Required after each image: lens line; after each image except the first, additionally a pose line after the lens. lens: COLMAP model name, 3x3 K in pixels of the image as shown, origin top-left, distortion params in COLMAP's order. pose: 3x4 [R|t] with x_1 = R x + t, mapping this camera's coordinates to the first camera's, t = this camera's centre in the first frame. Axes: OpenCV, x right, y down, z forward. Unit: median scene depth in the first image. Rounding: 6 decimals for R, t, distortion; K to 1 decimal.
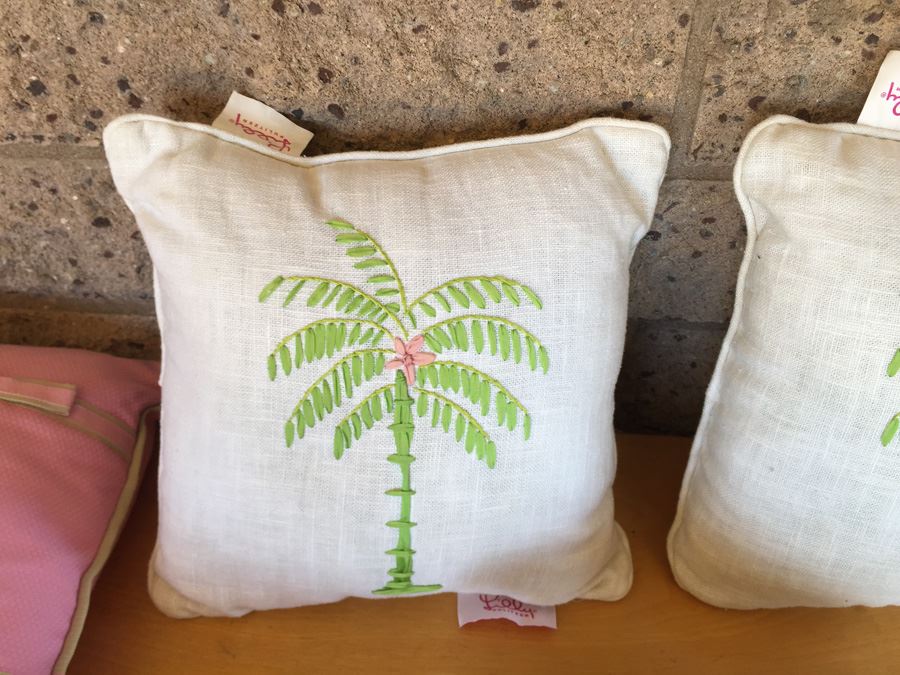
lens RADIAL K [[753.3, 0, 444.3], [0, 753.3, 335.0], [0, 0, 1]] dist [0.084919, -0.134190]
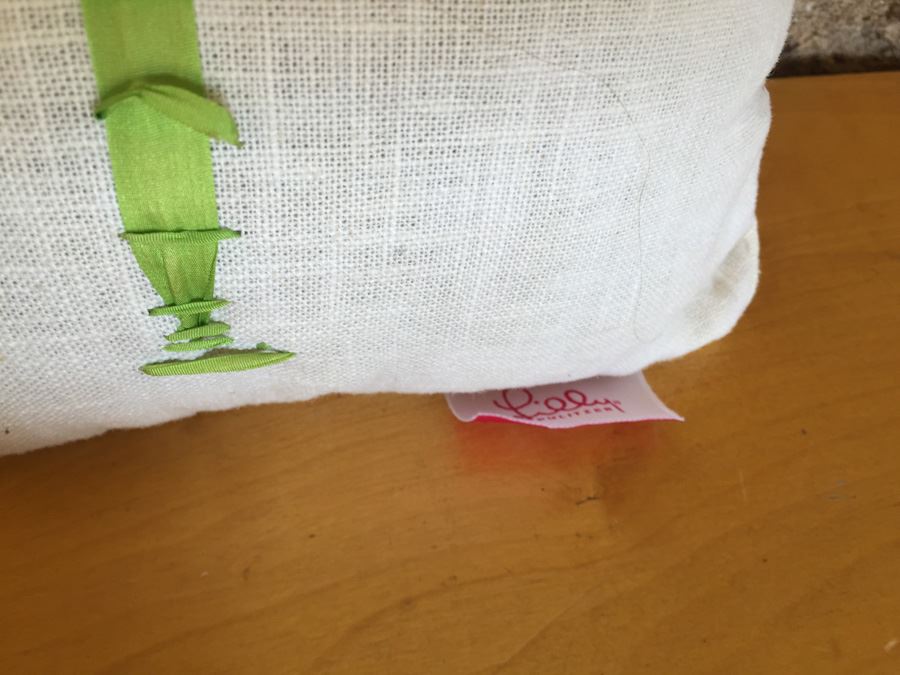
lens RADIAL K [[753.3, 0, 444.3], [0, 753.3, 335.0], [0, 0, 1]] dist [0.084919, -0.134190]
pose [[0.961849, -0.181458, 0.204742, 0.717943], [0.133185, 0.964286, 0.228942, 0.266124], [-0.238973, -0.192939, 0.951665, 0.652738]]
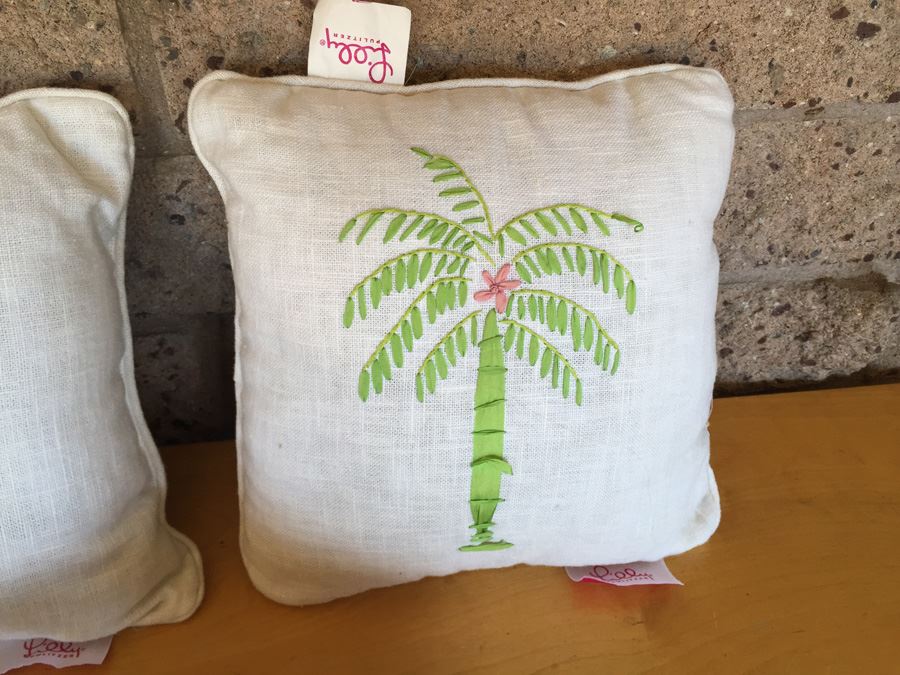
lens RADIAL K [[753.3, 0, 444.3], [0, 753.3, 335.0], [0, 0, 1]] dist [0.084919, -0.134190]
pose [[0.979284, -0.123241, 0.160669, 0.503271], [0.131753, 0.990332, -0.043404, 0.110303], [-0.153766, 0.063673, 0.986054, 0.043794]]
